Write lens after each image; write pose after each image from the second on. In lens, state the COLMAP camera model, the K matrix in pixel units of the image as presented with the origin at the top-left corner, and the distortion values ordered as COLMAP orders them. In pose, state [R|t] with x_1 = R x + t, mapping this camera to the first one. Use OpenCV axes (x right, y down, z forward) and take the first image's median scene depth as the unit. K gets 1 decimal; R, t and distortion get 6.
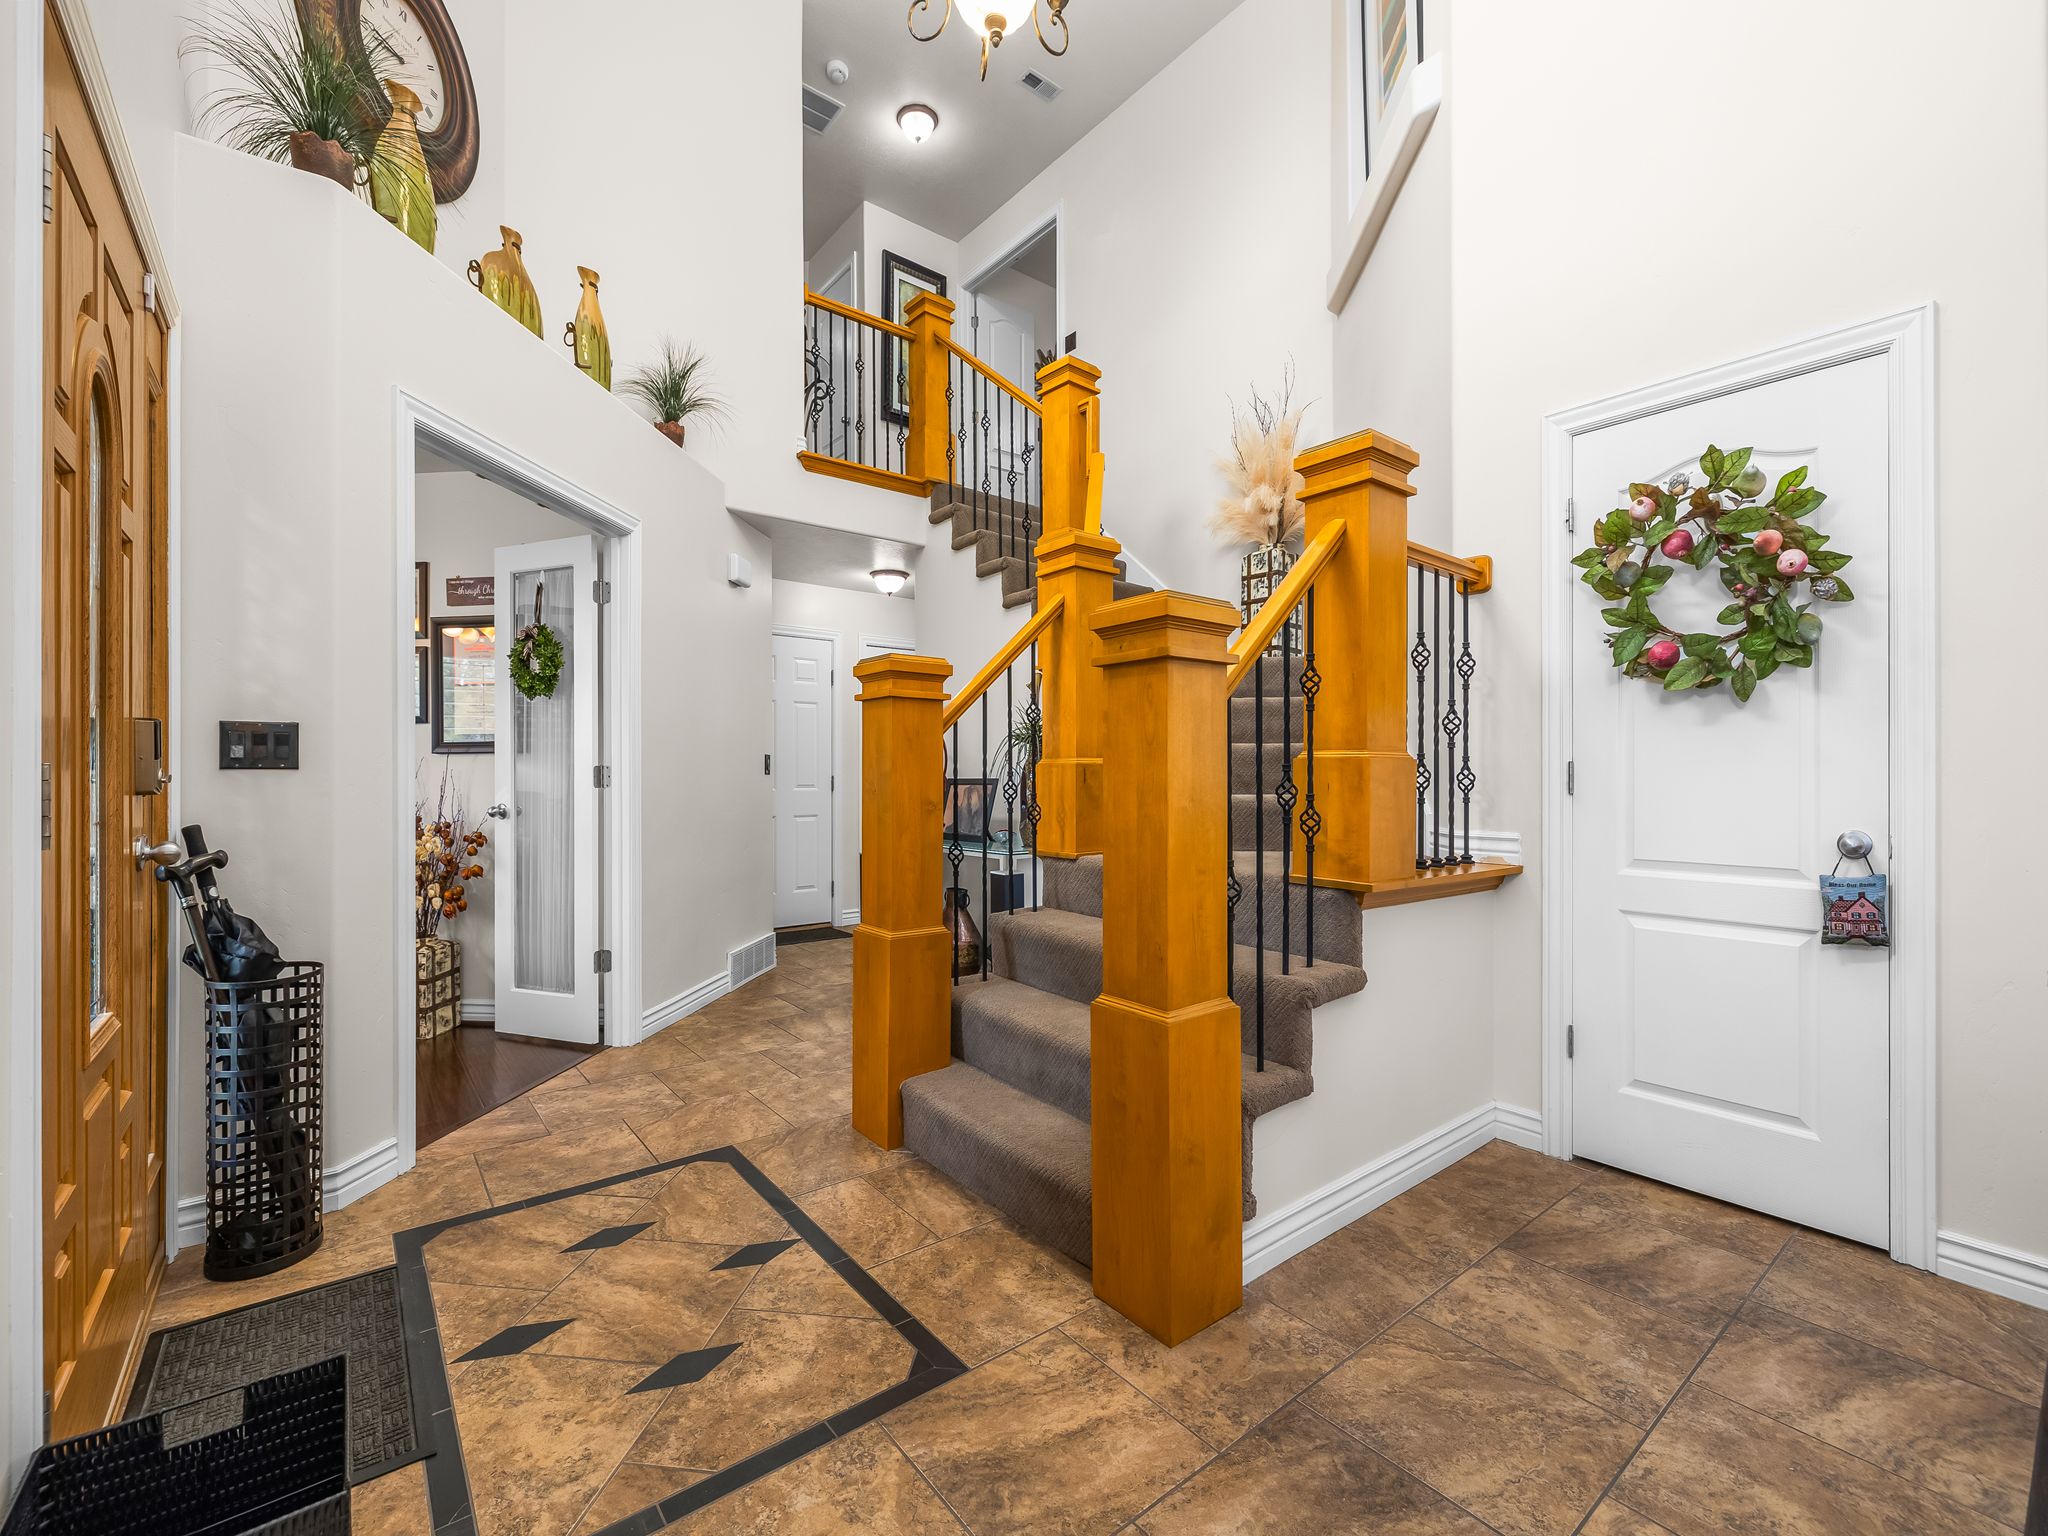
lens RADIAL K [[863.9, 0, 1003.7], [0, 863.9, 776.7], [0, 0, 1]] dist [-0.001772, 0.000053]
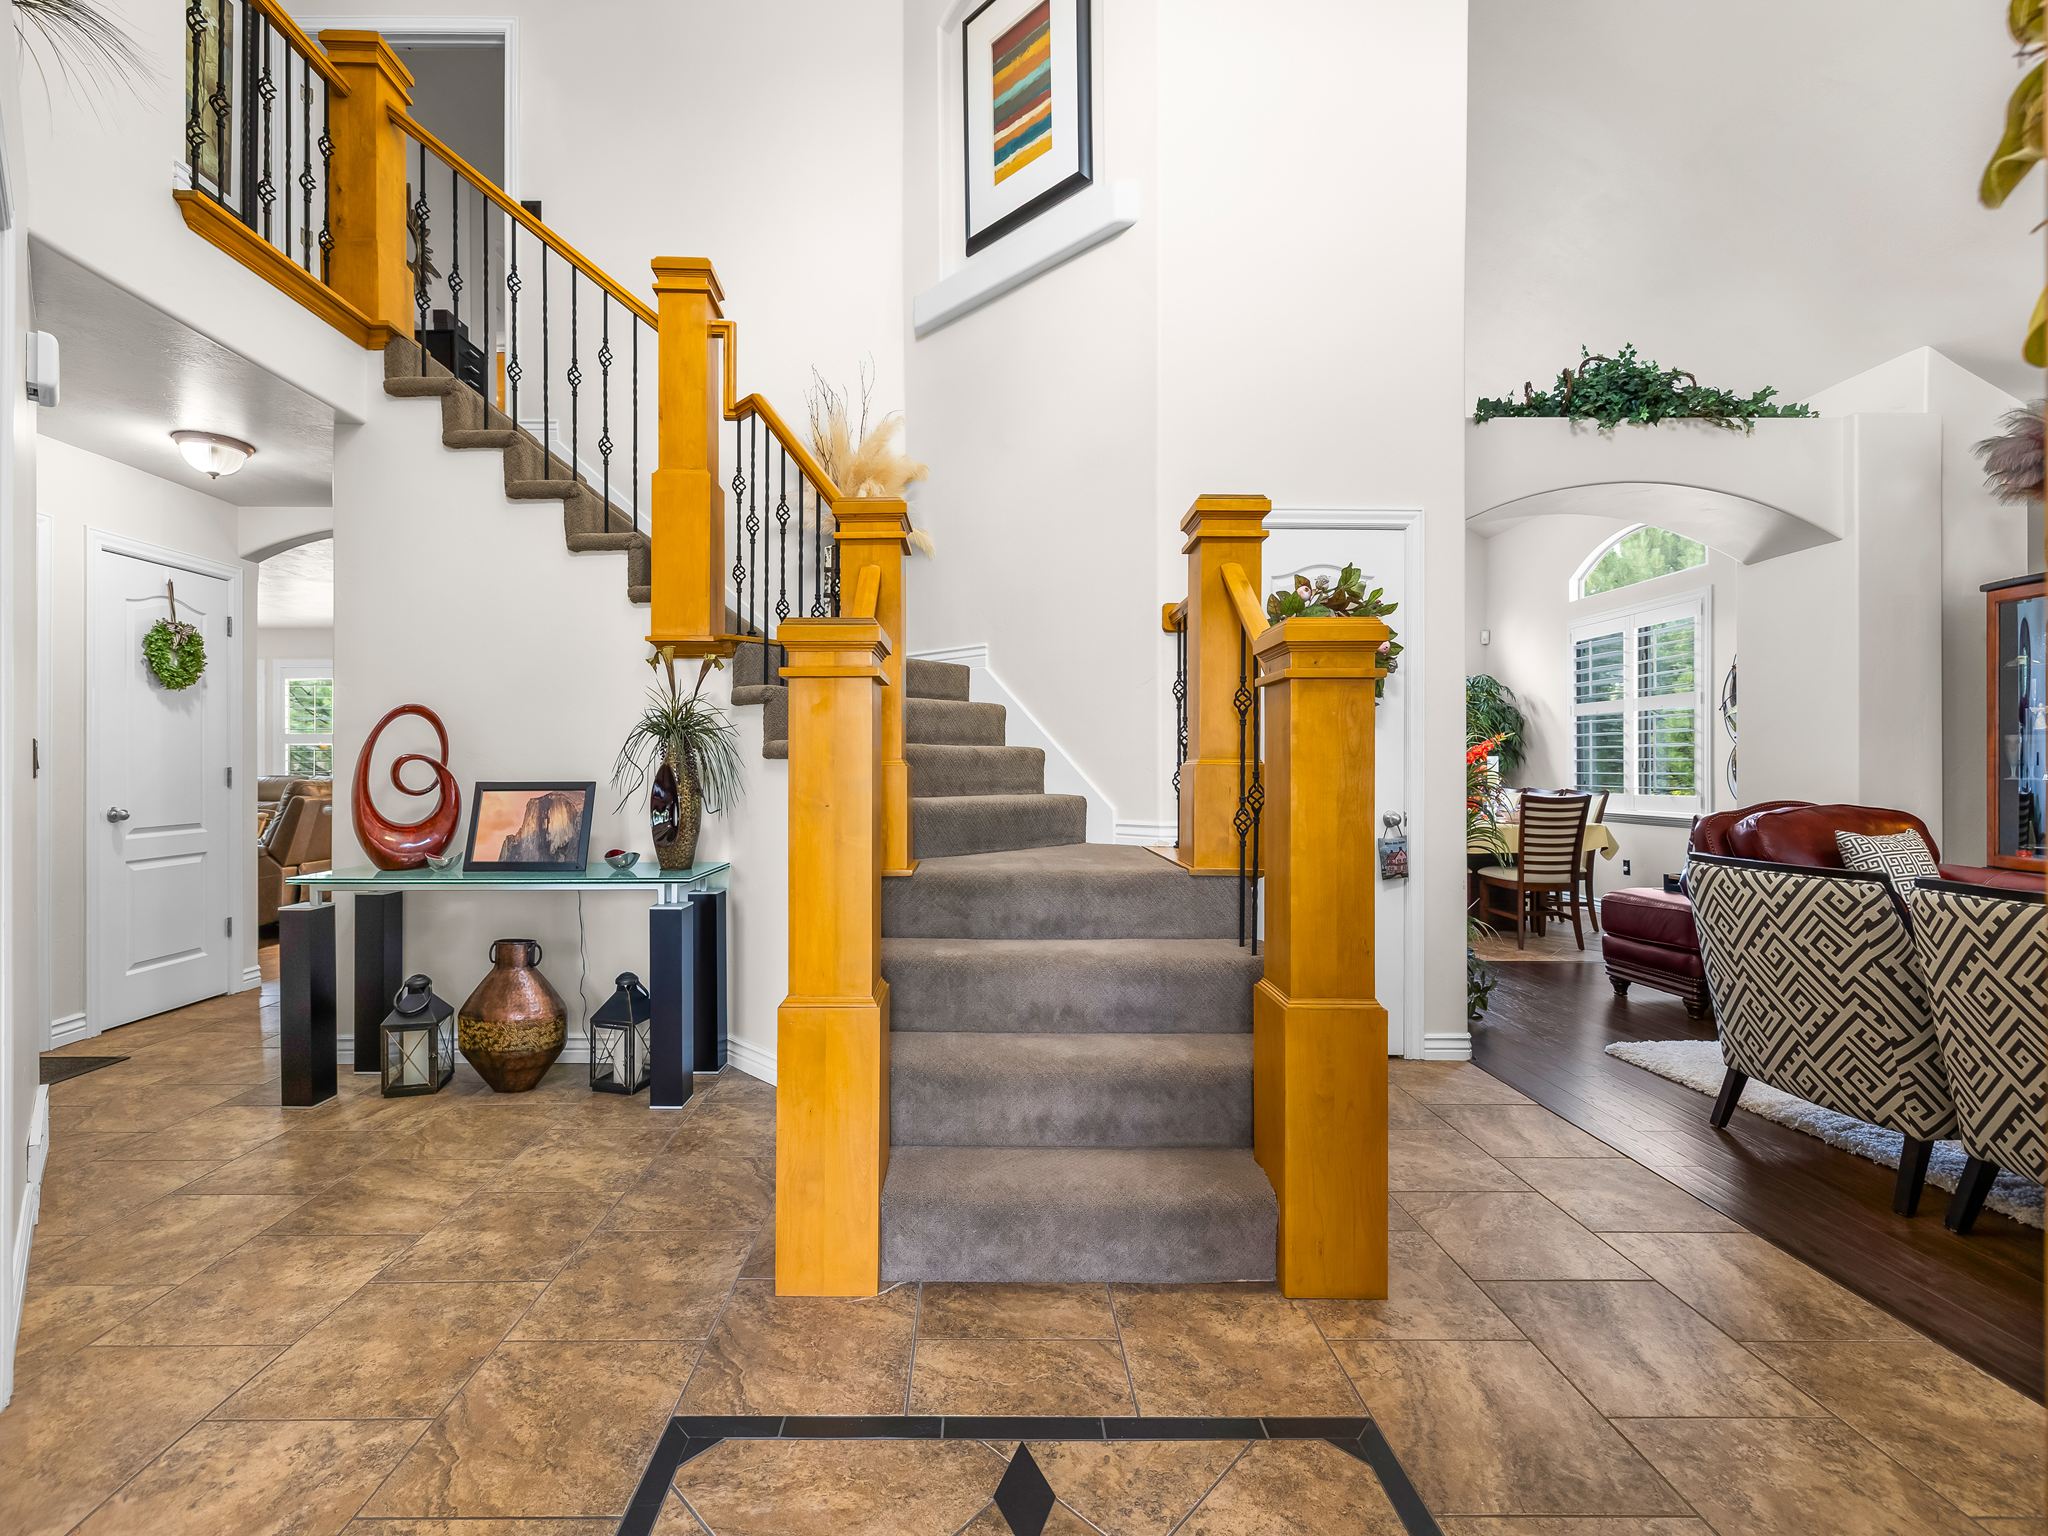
lens RADIAL K [[863.9, 0, 1000.7], [0, 863.9, 767.1], [0, 0, 1]] dist [-0.001772, 0.000053]
pose [[0.609648, 0.001977, 0.792670, -0.662032], [0.000824, 0.999995, -0.003128, -0.013846], [-0.792672, 0.002560, 0.609643, 0.475994]]
